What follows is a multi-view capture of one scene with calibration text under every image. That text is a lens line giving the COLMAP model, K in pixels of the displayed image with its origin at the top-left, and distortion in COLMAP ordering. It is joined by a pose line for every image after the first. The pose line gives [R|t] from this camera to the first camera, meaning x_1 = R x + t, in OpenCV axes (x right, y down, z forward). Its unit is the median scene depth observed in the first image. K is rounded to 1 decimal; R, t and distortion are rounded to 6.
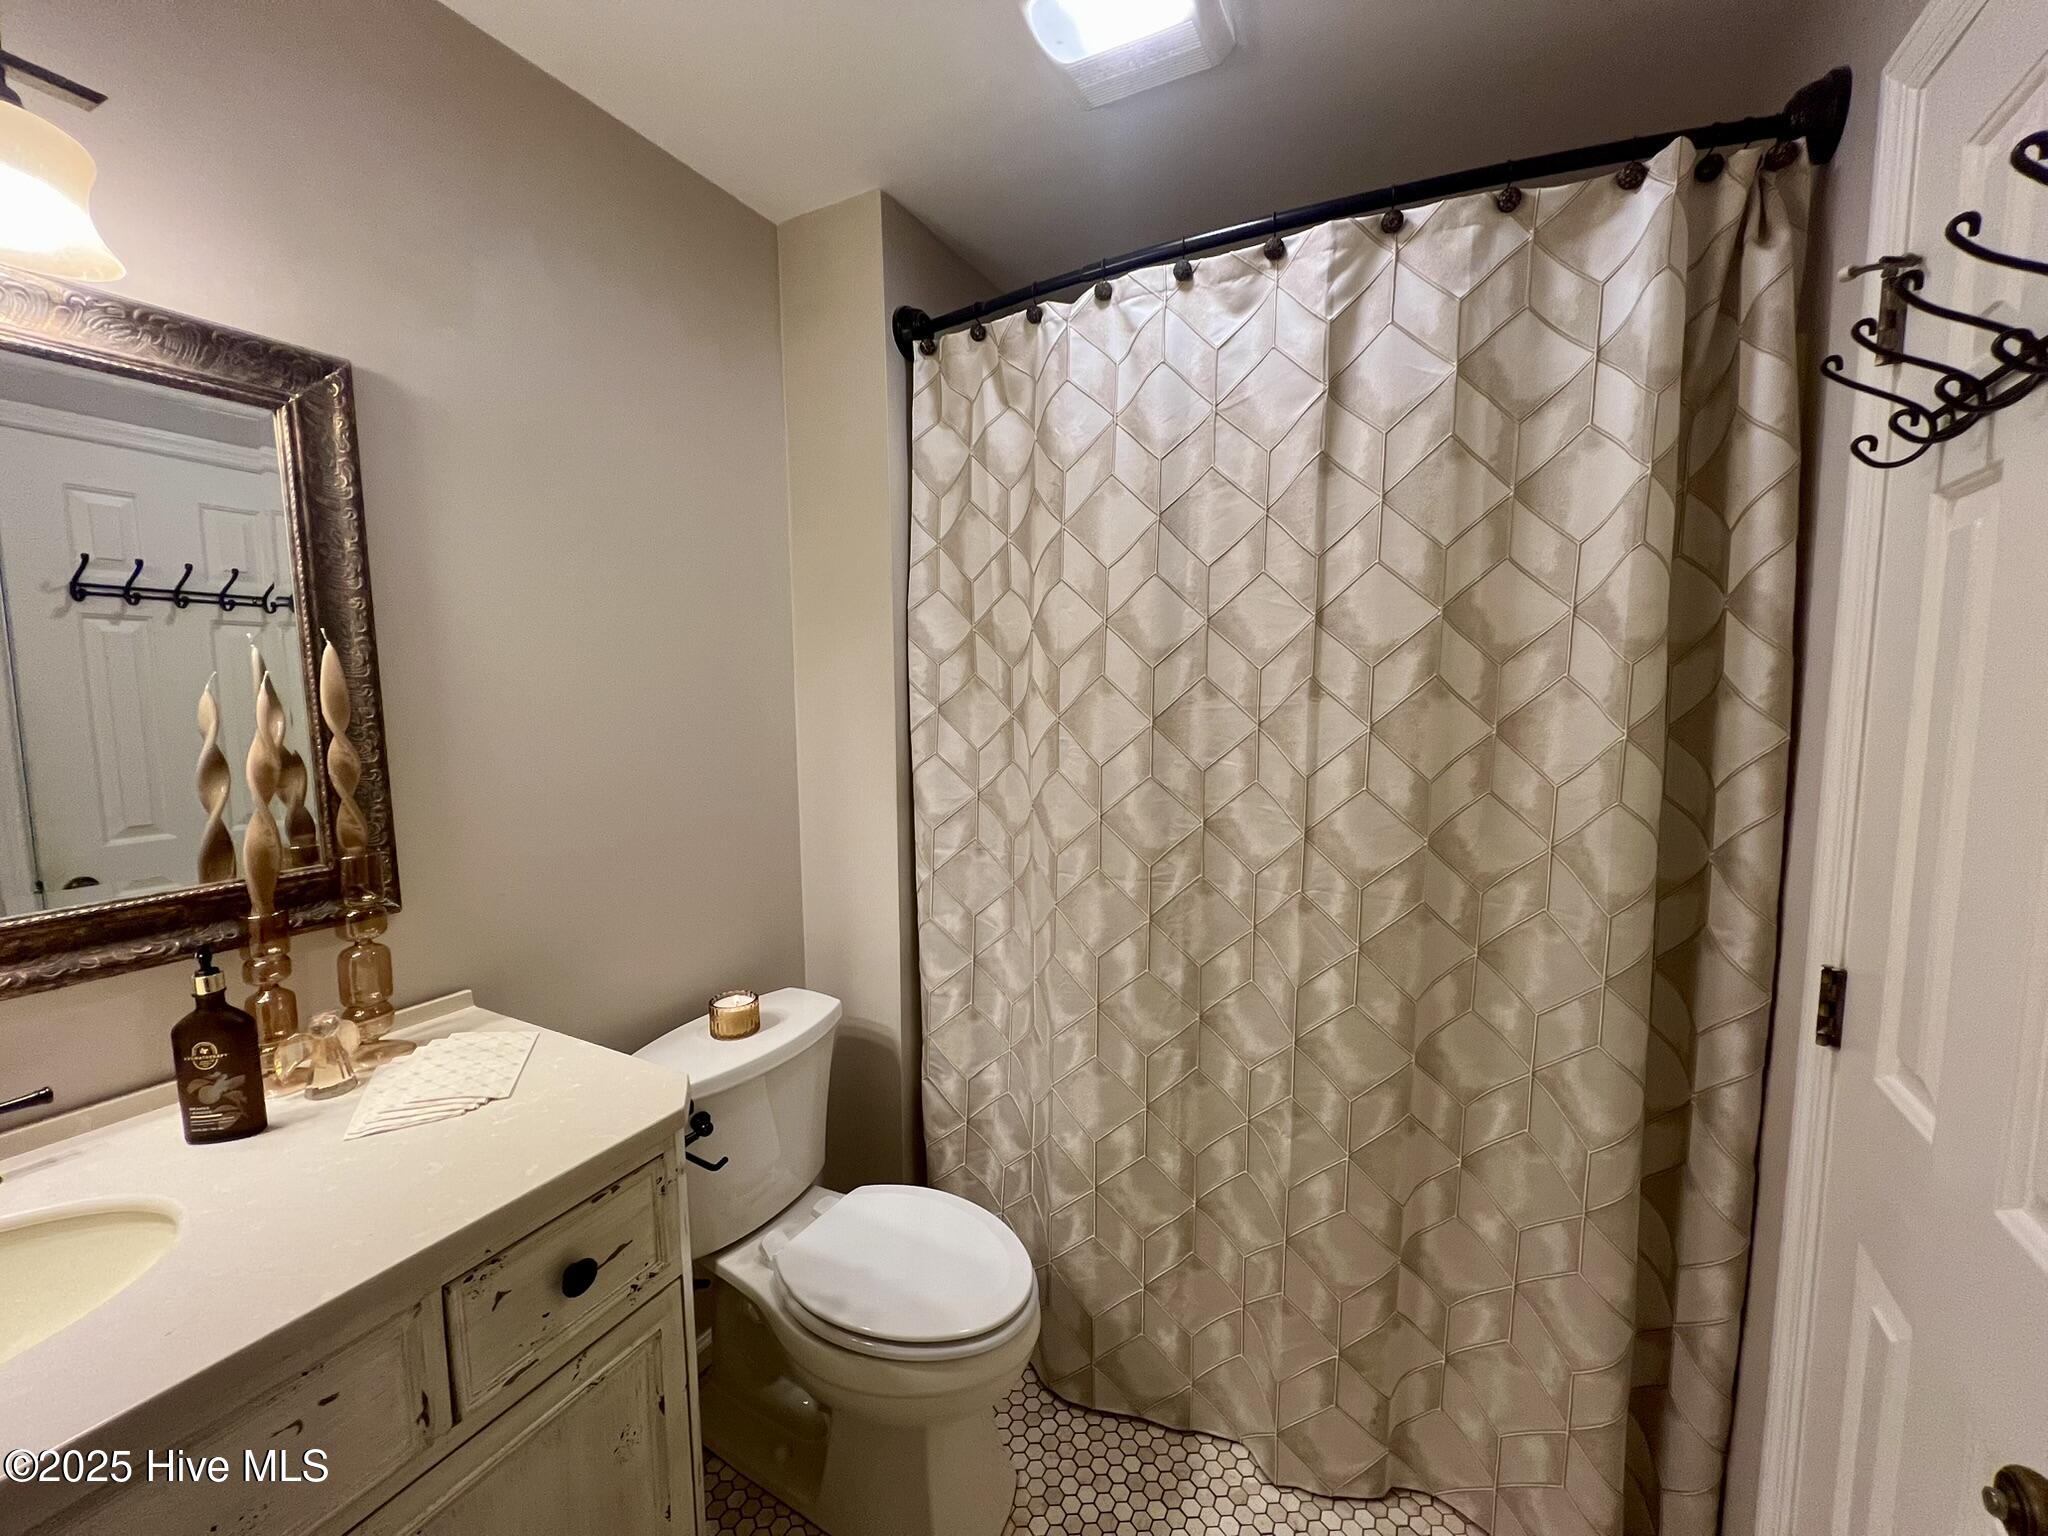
lens RADIAL K [[821.0, 0, 1000.7], [0, 821.0, 768.4], [0, 0, 1]] dist [0.003037, 0.000534]
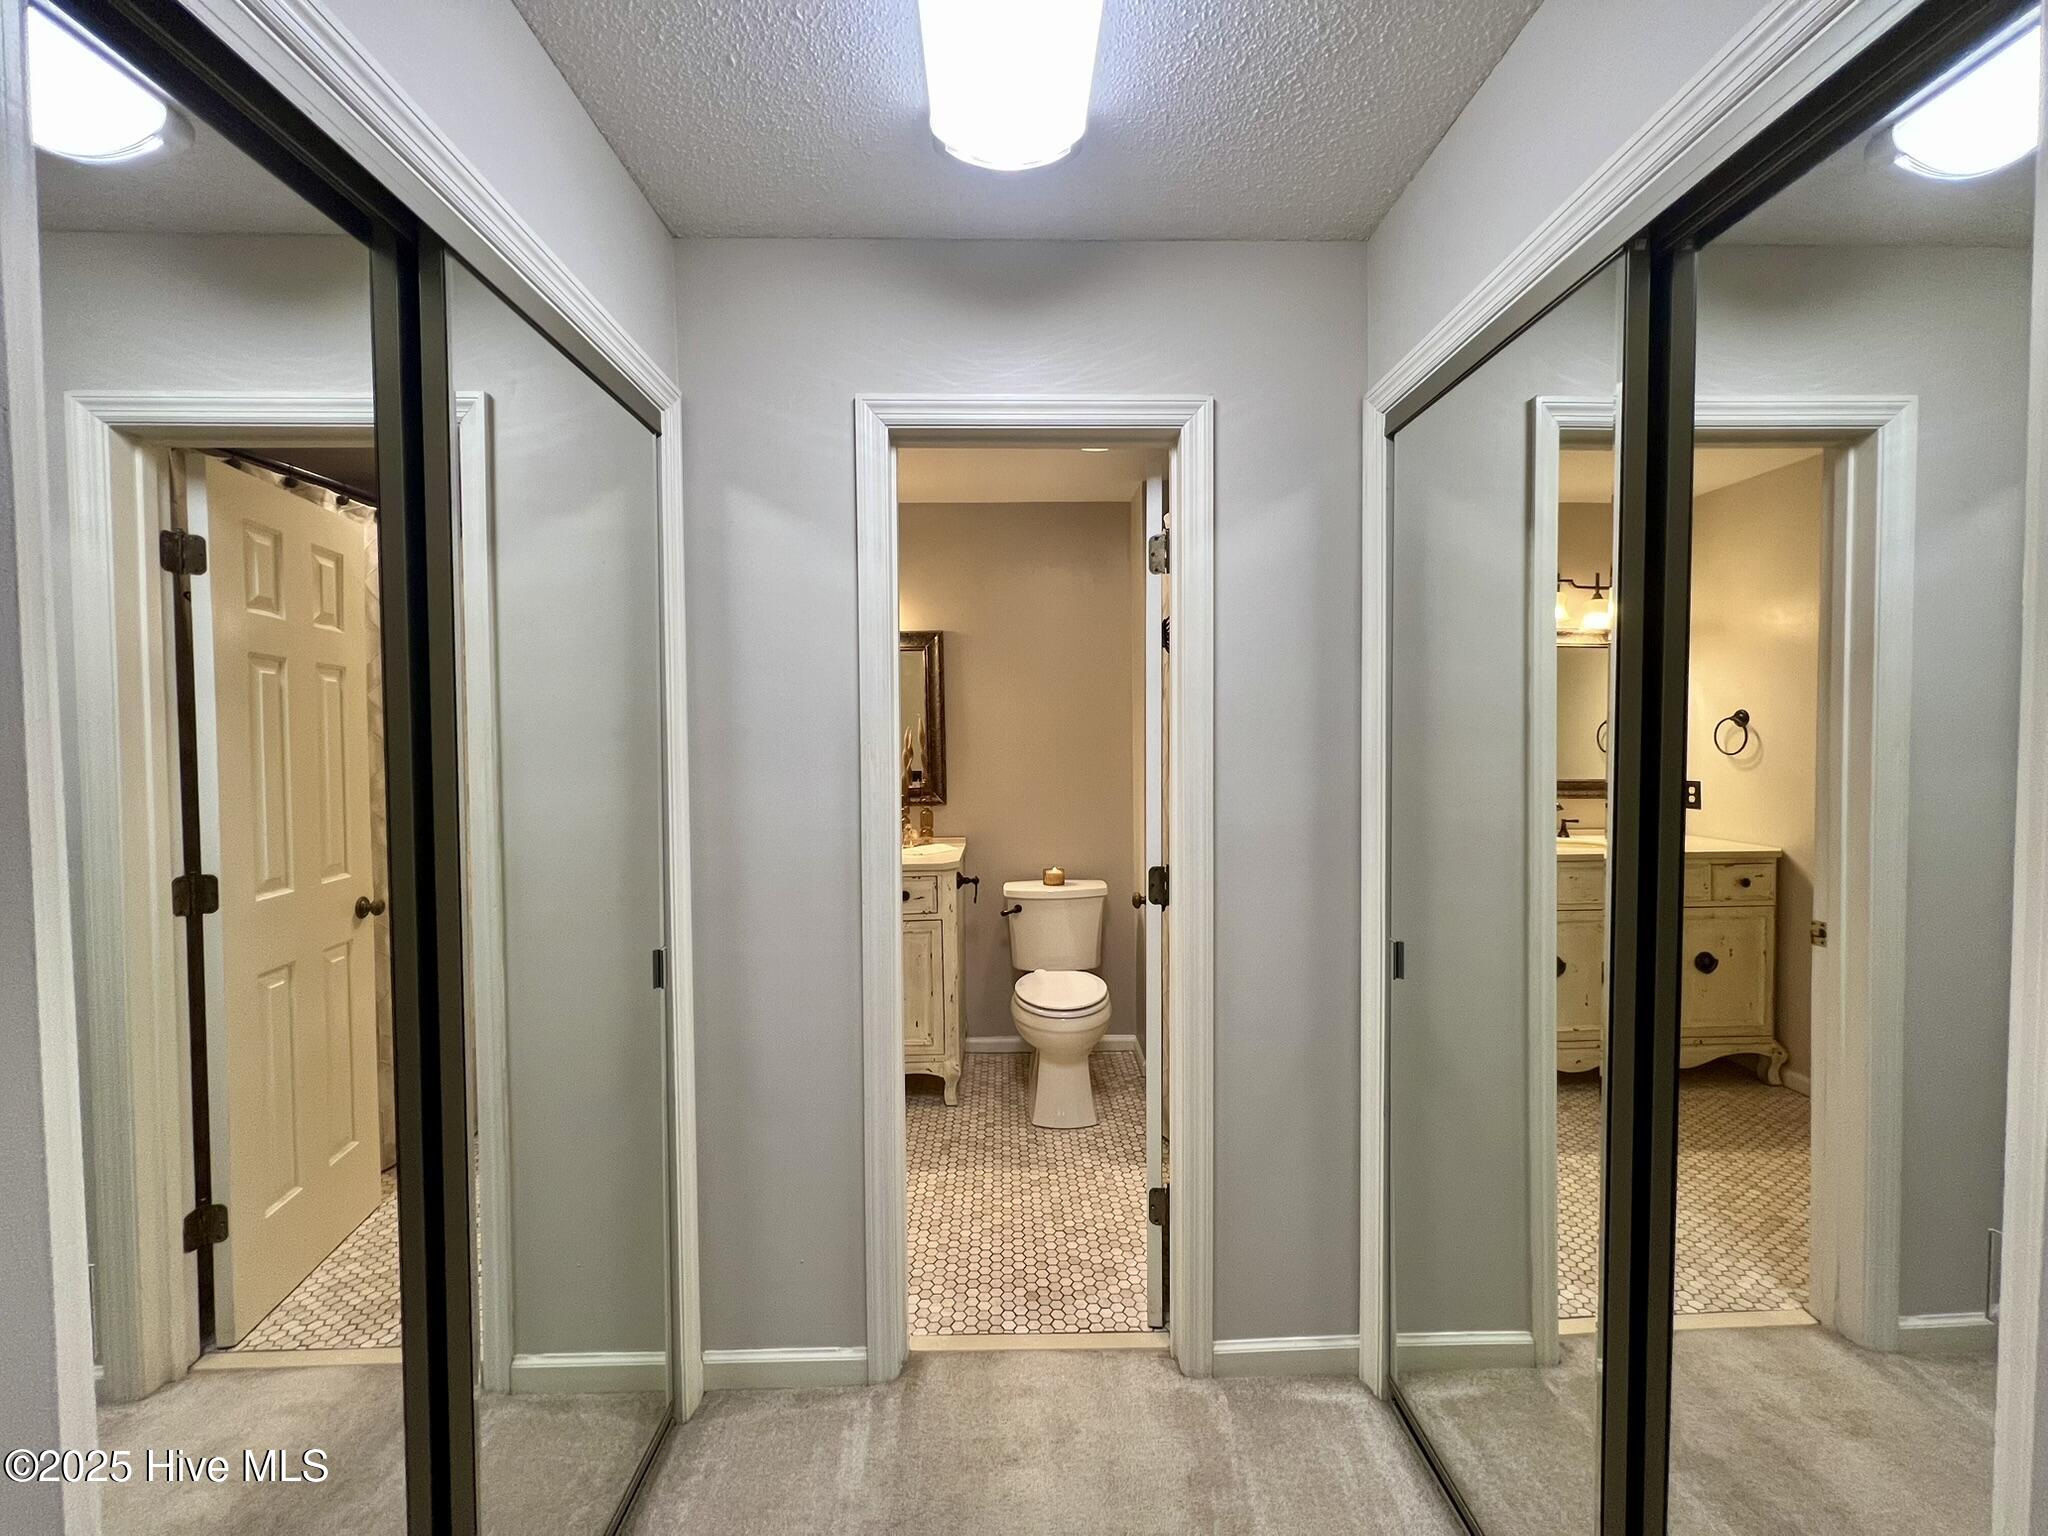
lens RADIAL K [[821.7, 0, 1026.2], [0, 821.7, 769.3], [0, 0, 1]] dist [-0.002004, 0.000338]
pose [[0.504001, 0.034101, -0.863030, 2.275138], [-0.077641, 0.996964, -0.005949, 0.042311], [0.860206, 0.070004, 0.505118, -0.316221]]
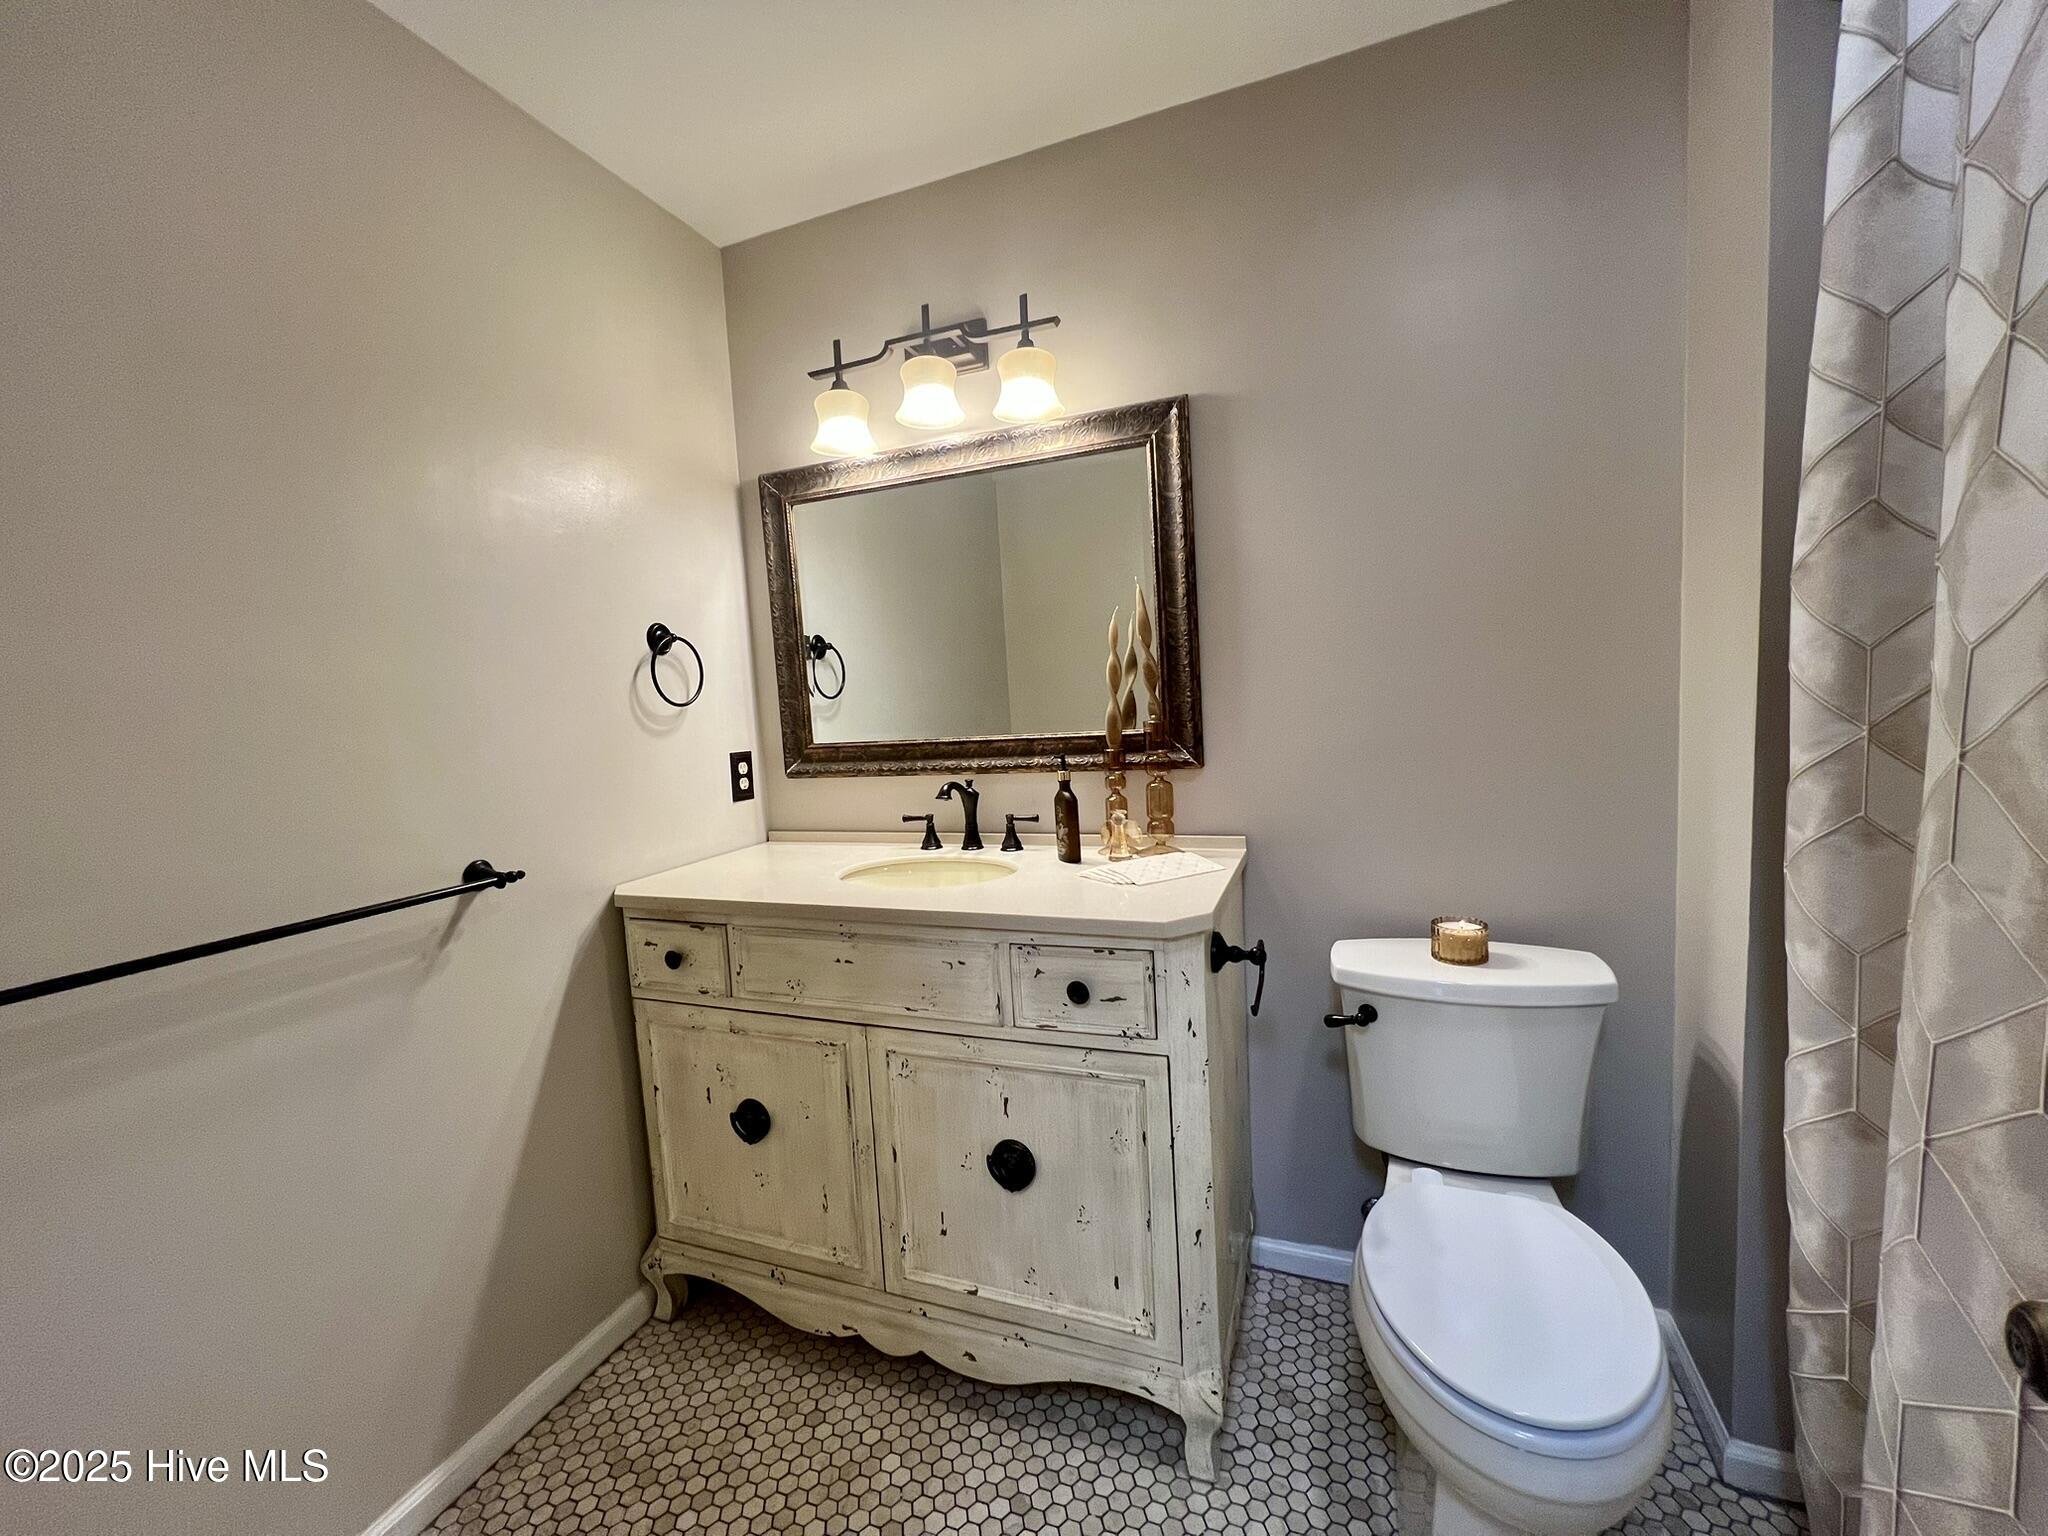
lens RADIAL K [[814.0, 0, 1025.8], [0, 814.0, 770.0], [0, 0, 1]] dist [0.001100, 0.000627]
pose [[0.133894, 0.096961, -0.986241, 0.729508], [-0.041113, 0.994889, 0.092229, 0.064593], [0.990142, 0.028198, 0.137196, 0.555388]]
